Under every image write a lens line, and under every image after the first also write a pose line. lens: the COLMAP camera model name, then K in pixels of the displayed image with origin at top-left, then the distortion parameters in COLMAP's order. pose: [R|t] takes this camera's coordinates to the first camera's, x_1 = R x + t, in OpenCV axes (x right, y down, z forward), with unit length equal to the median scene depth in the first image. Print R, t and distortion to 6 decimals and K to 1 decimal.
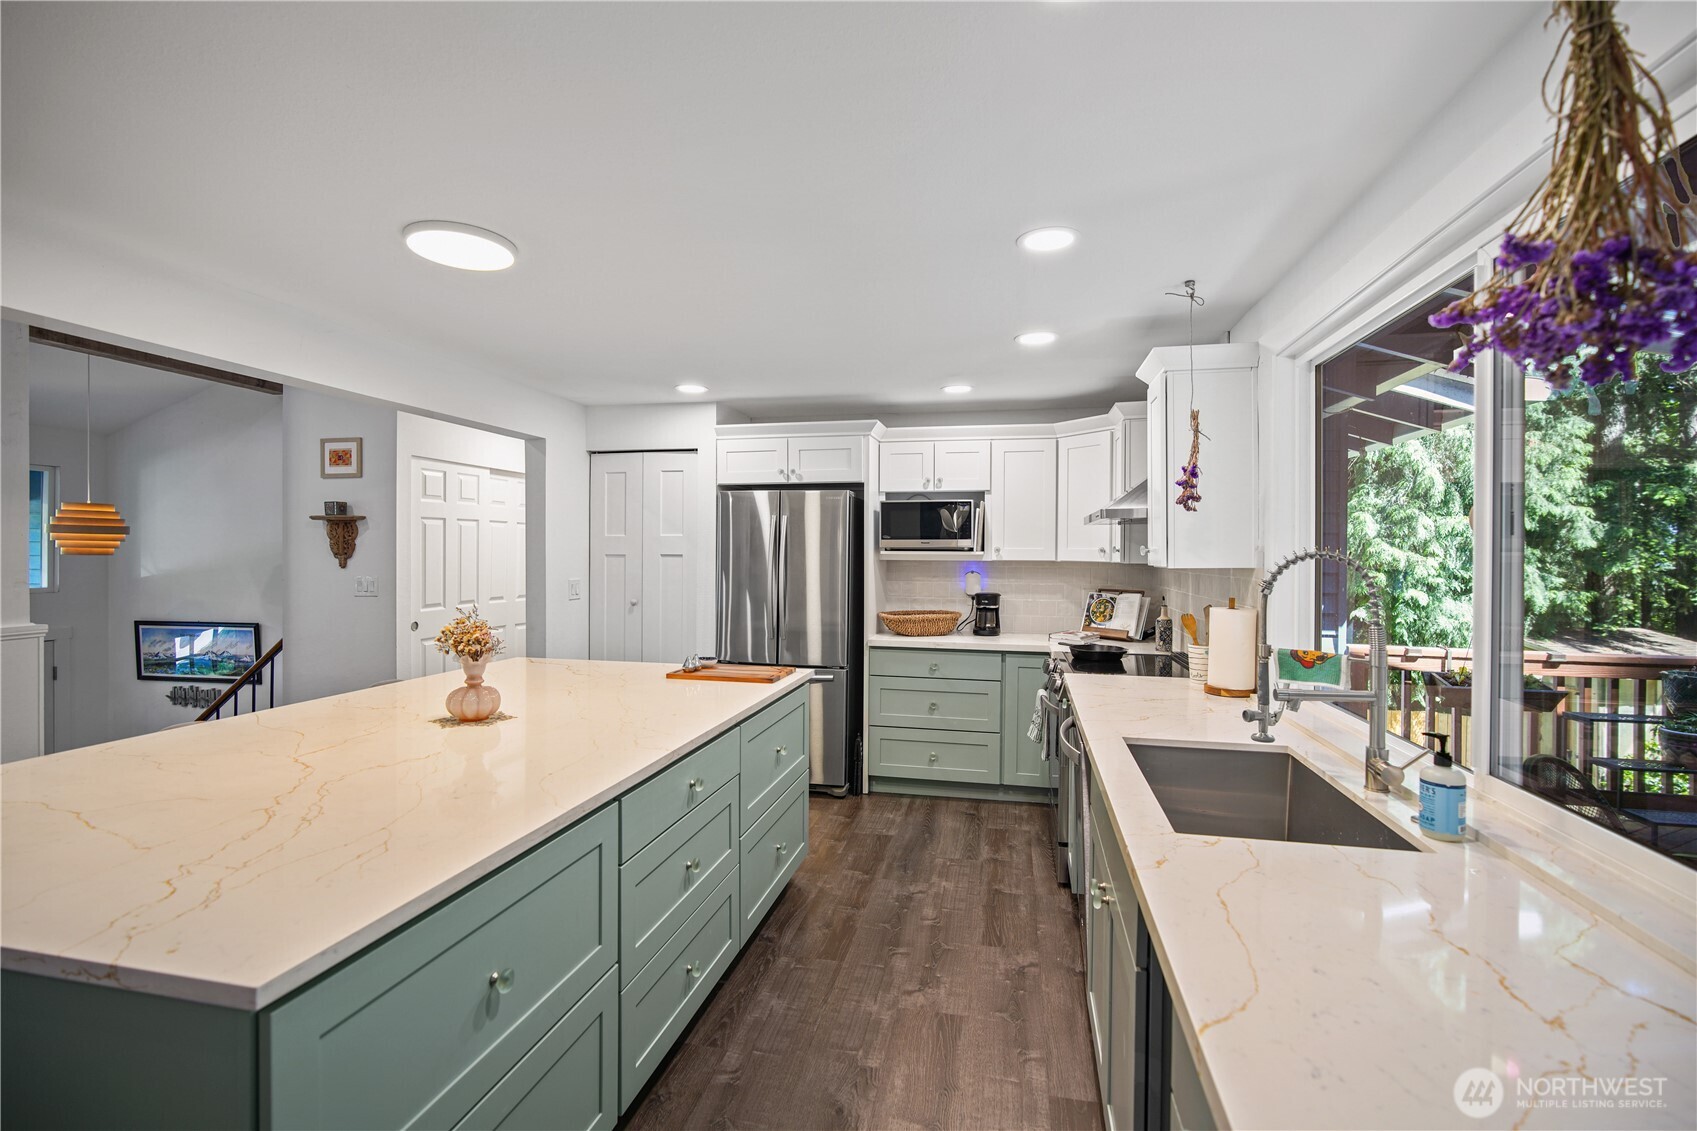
lens RADIAL K [[770.1, 0, 850.8], [0, 770.1, 557.2], [0, 0, 1]] dist [-0.011588, 0.003476]
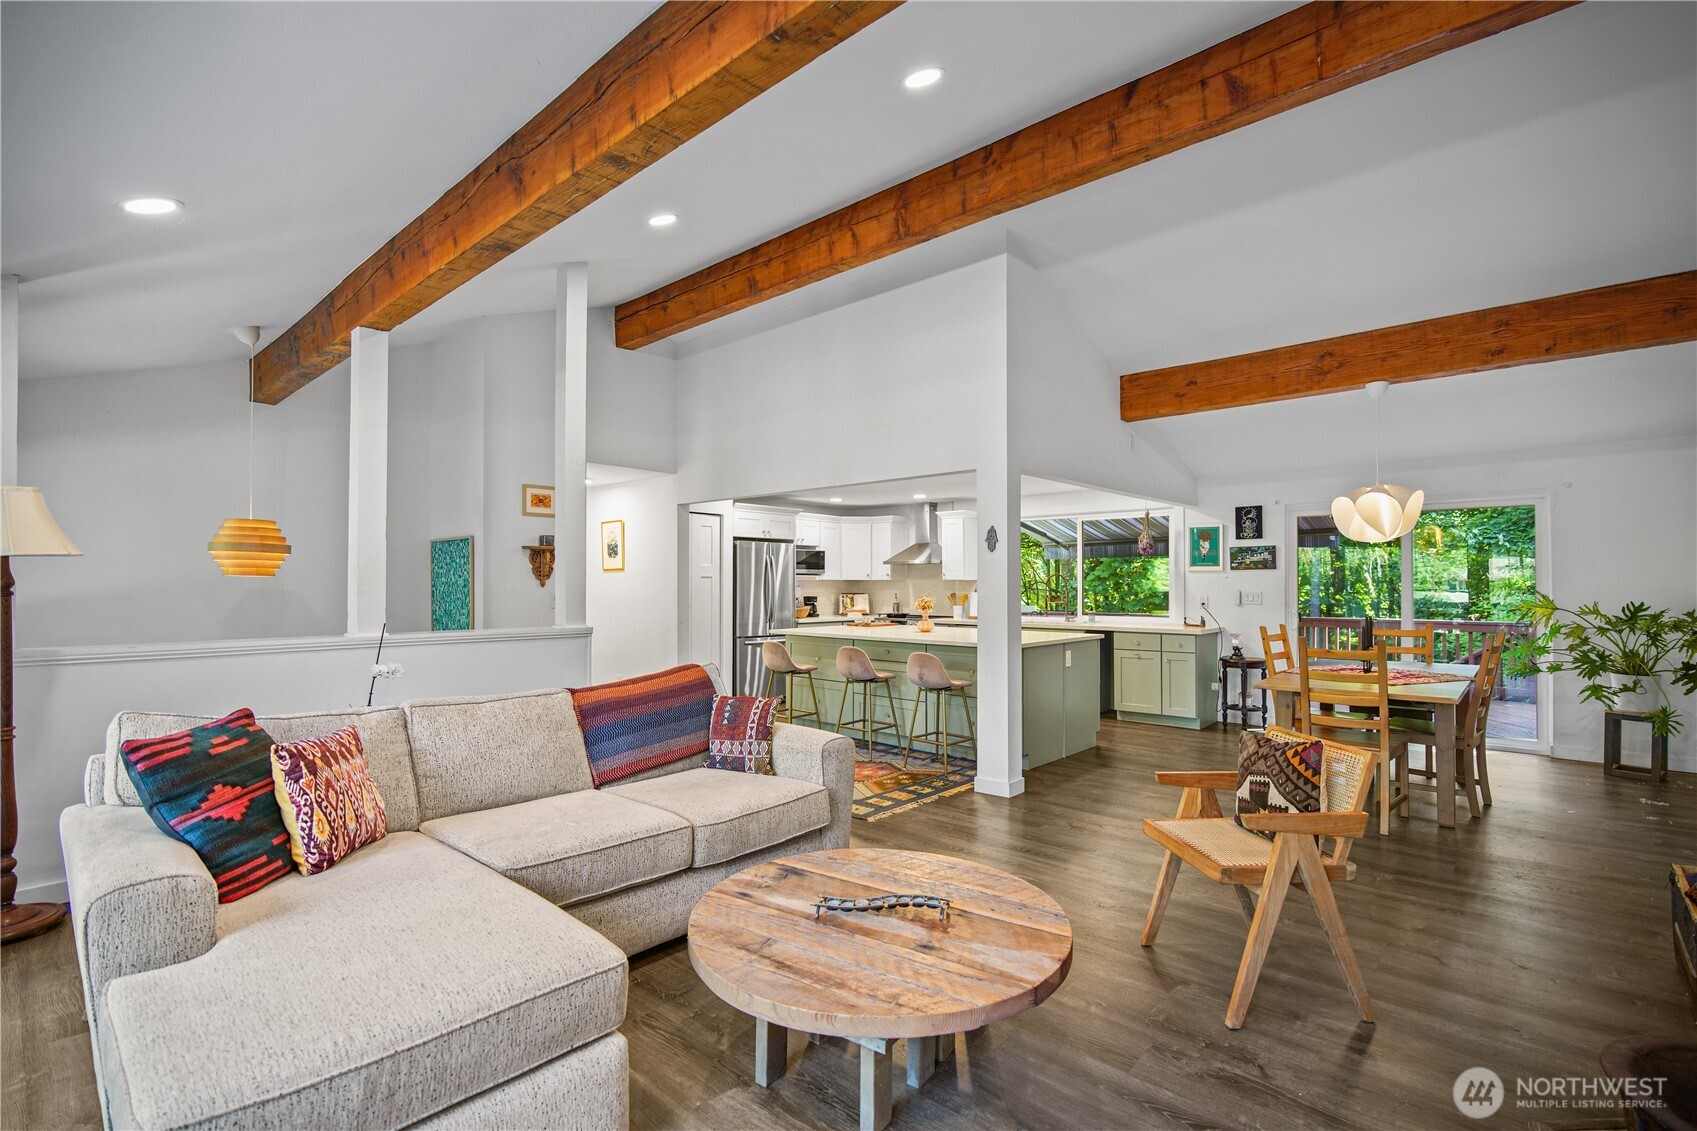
lens RADIAL K [[770.1, 0, 848.9], [0, 770.1, 572.3], [0, 0, 1]] dist [-0.011588, 0.003476]
pose [[0.496863, 0.007938, 0.867793, -1.536702], [0.009997, 0.999839, -0.014870, 0.014859], [-0.867772, 0.016064, 0.496704, -0.091520]]
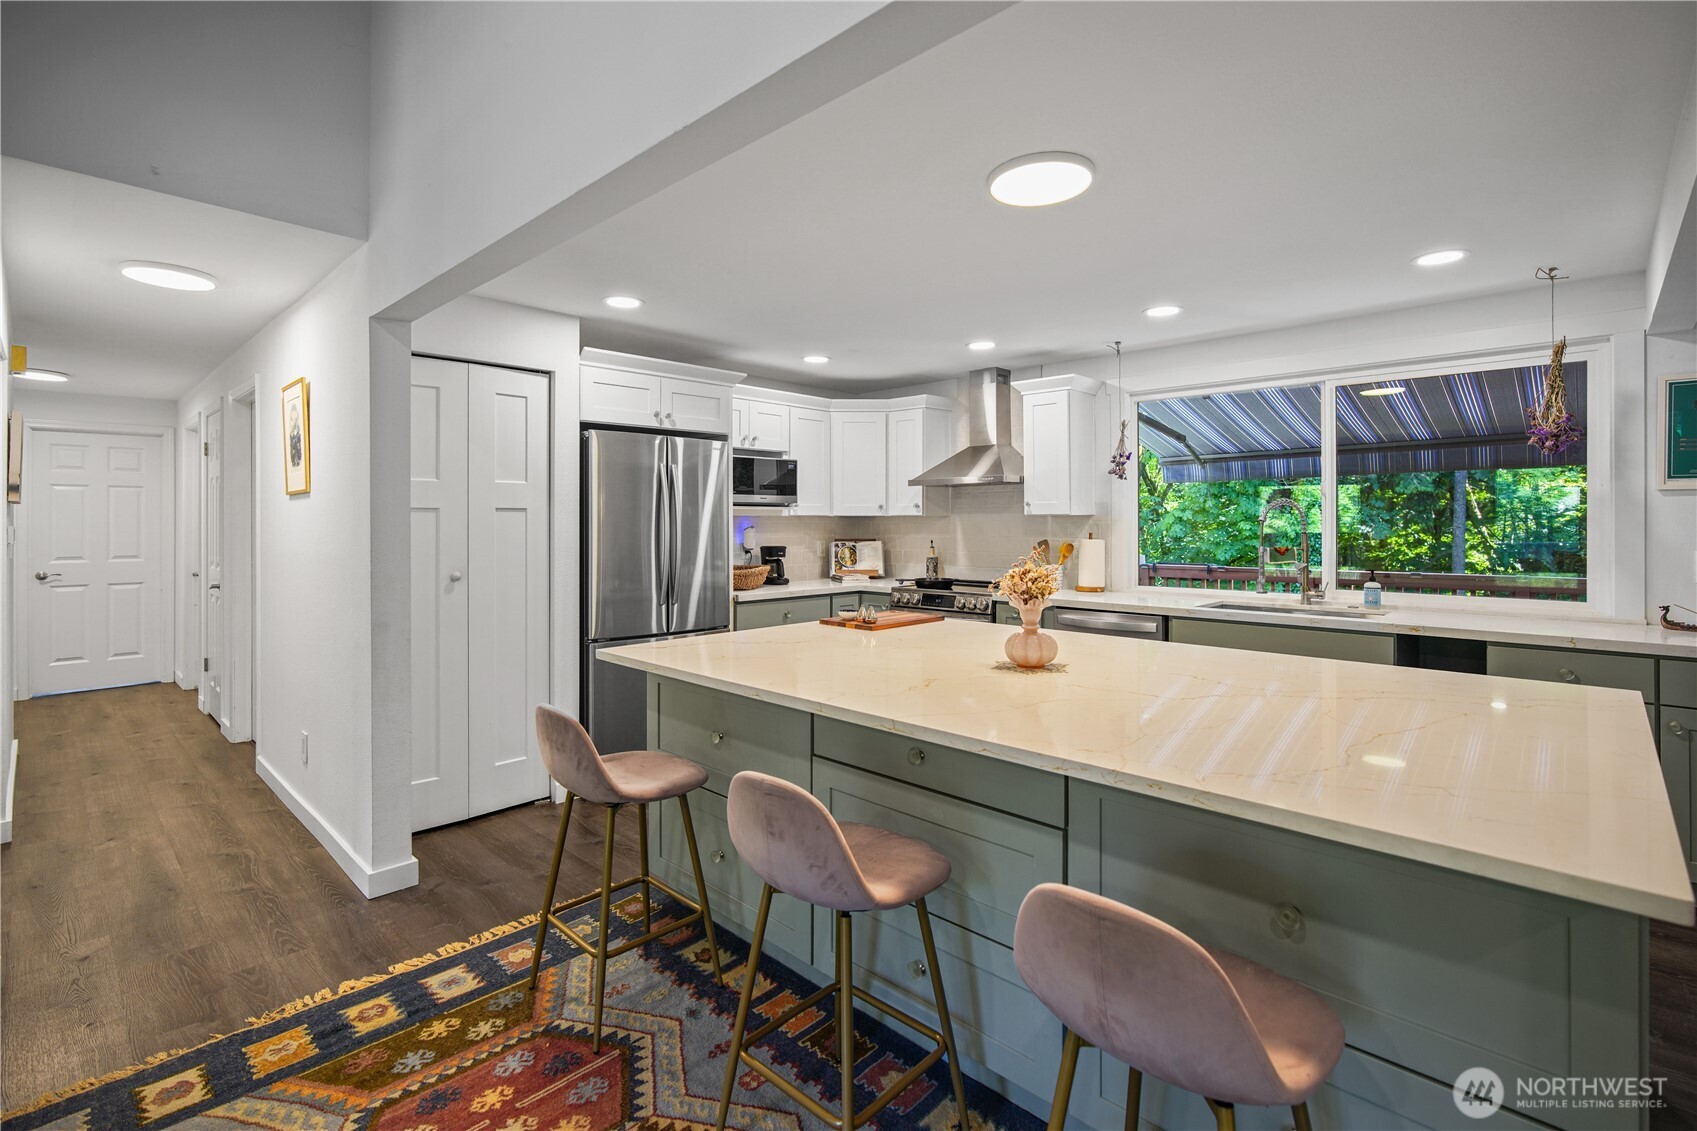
lens RADIAL K [[770.1, 0, 857.0], [0, 770.1, 513.2], [0, 0, 1]] dist [-0.011588, 0.003476]
pose [[0.518821, 0.002749, 0.854878, -0.698500], [0.012801, 0.999858, -0.010983, 0.013900], [-0.854787, 0.016642, 0.518712, 0.335782]]
